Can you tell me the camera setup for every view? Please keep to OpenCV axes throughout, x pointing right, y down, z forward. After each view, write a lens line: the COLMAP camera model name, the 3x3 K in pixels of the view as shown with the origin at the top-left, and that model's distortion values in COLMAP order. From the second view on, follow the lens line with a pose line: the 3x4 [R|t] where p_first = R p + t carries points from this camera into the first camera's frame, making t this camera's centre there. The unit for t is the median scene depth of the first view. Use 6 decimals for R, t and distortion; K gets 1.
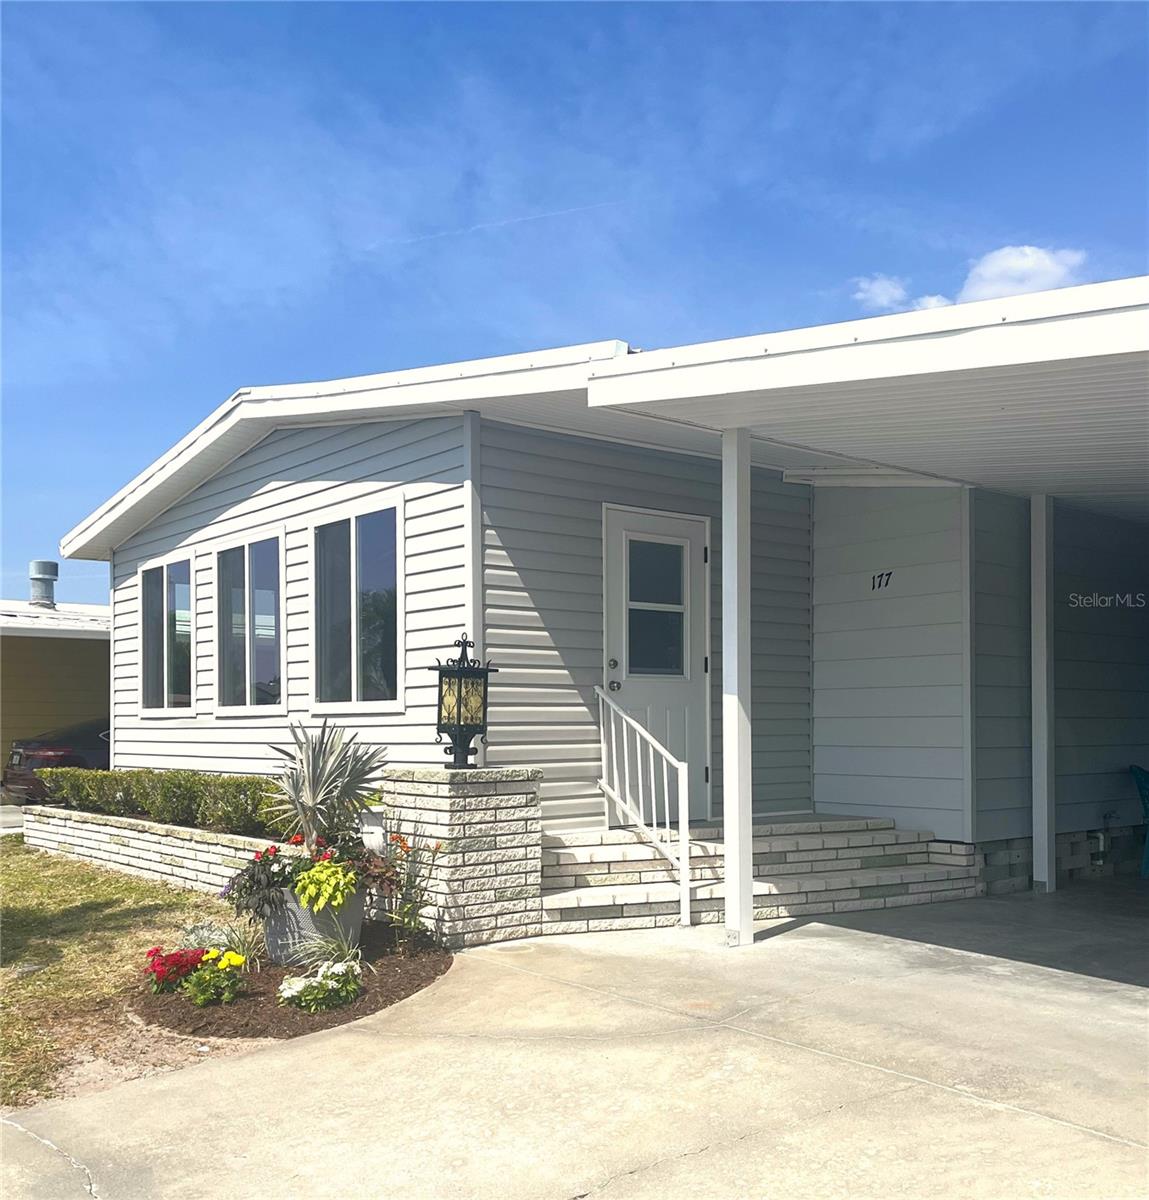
lens RADIAL K [[1212.0, 0, 576.4], [0, 1212.0, 705.2], [0, 0, 1]] dist [0.057119, -0.022463]
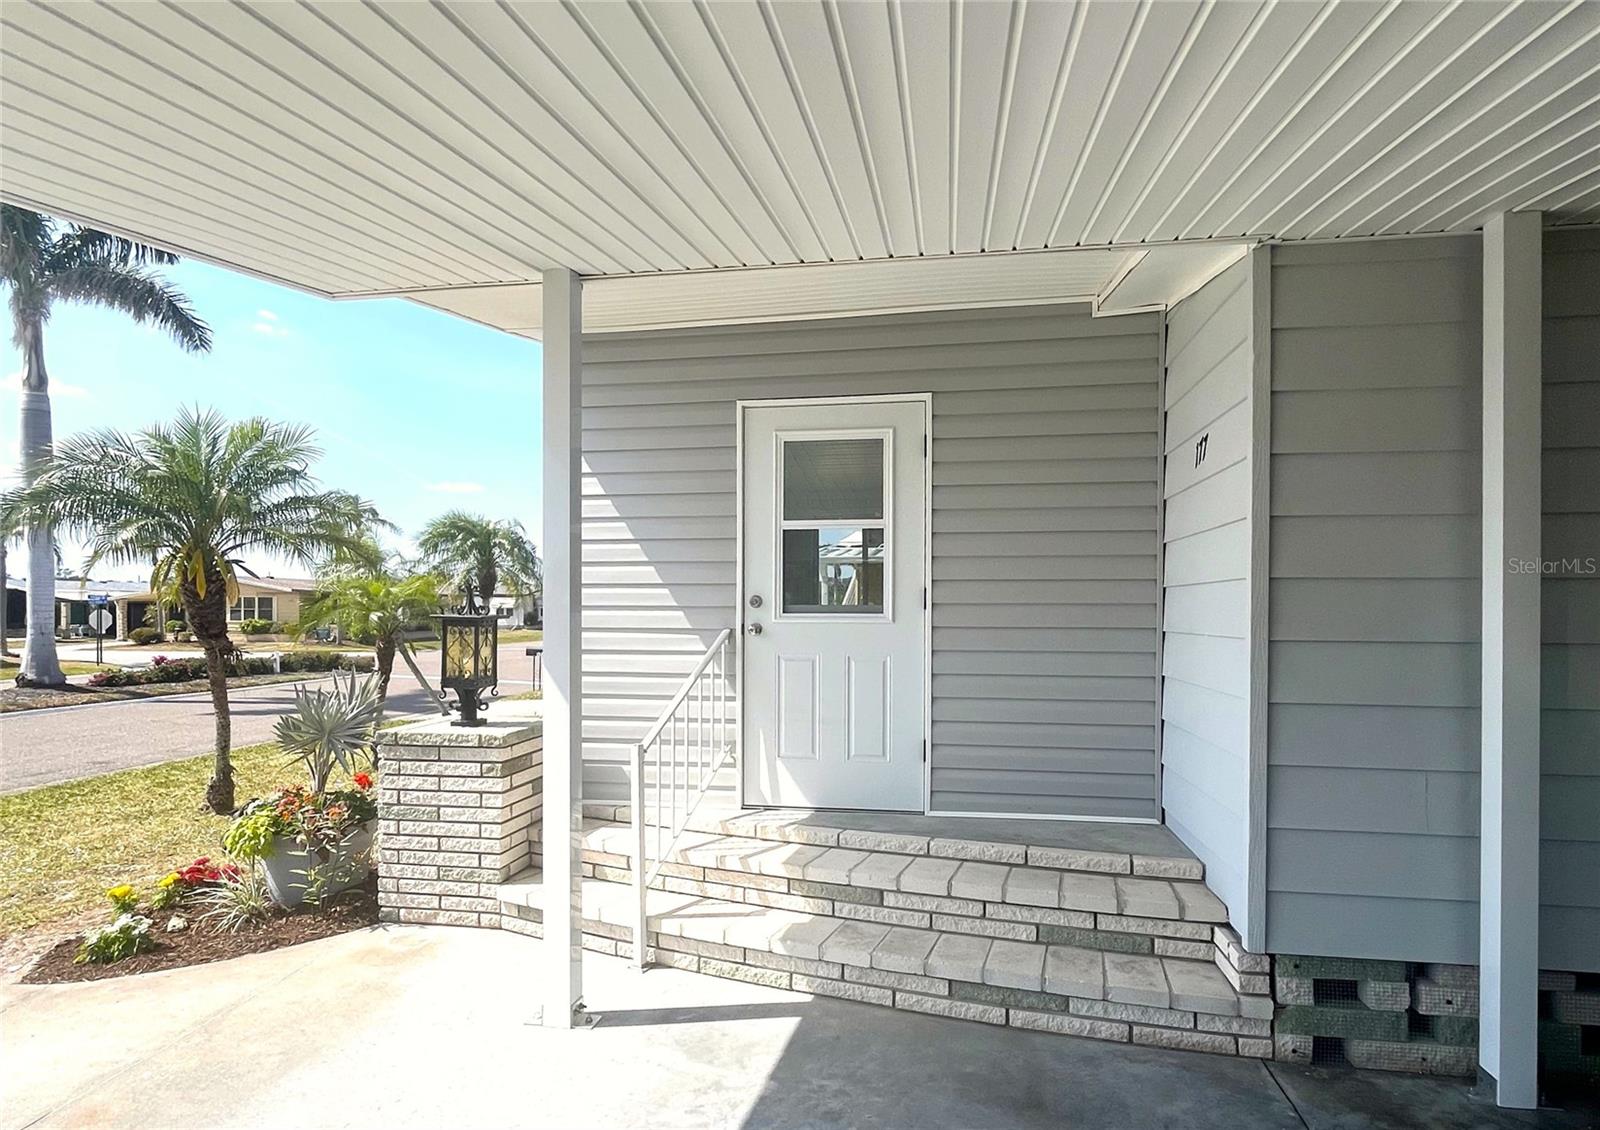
lens RADIAL K [[923.0, 0, 795.7], [0, 923.0, 611.6], [0, 0, 1]] dist [0.001099, 0.000969]
pose [[0.647781, 0.008690, -0.761777, 0.578255], [0.004939, 0.999866, 0.015606, -0.041924], [0.761811, -0.013872, 0.647651, 0.713043]]
